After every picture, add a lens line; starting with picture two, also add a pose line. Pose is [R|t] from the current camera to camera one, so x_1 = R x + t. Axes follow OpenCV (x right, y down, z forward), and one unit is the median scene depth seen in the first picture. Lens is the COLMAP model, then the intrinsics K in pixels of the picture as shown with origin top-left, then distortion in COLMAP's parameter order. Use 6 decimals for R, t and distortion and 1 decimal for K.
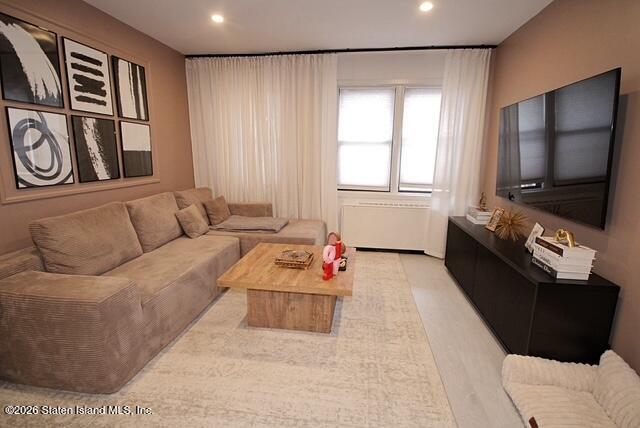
lens RADIAL K [[326.3, 0, 321.6], [0, 326.3, 216.6], [0, 0, 1]] dist [0.001041, -0.002972]
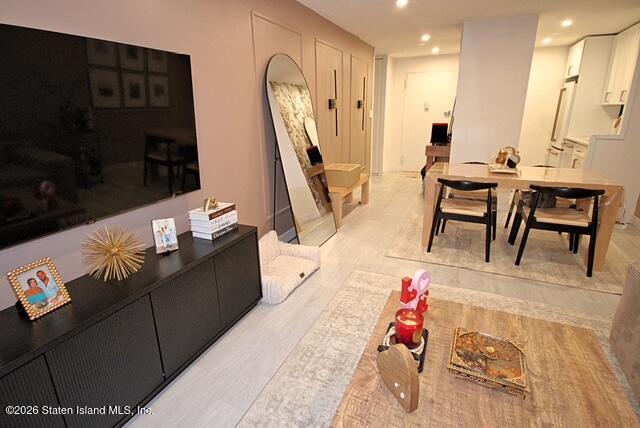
lens RADIAL K [[326.3, 0, 319.3], [0, 326.3, 214.7], [0, 0, 1]] dist [0.001041, -0.002972]
pose [[-0.952663, -0.091079, 0.290065, 0.038220], [0.061678, 0.876337, 0.477733, -0.330620], [-0.297706, 0.473010, -0.829236, 1.447045]]
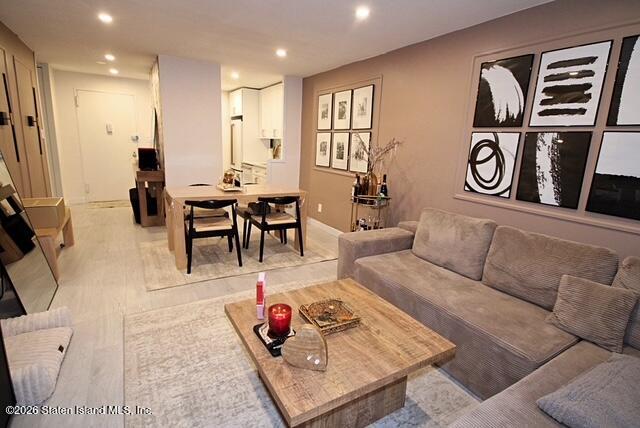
lens RADIAL K [[326.3, 0, 320.0], [0, 326.3, 212.4], [0, 0, 1]] dist [0.001041, -0.002972]
pose [[-0.789651, 0.078864, -0.608467, 0.360312], [-0.175154, 0.921461, 0.346743, -0.328867], [0.588024, 0.380381, -0.713819, 1.468335]]
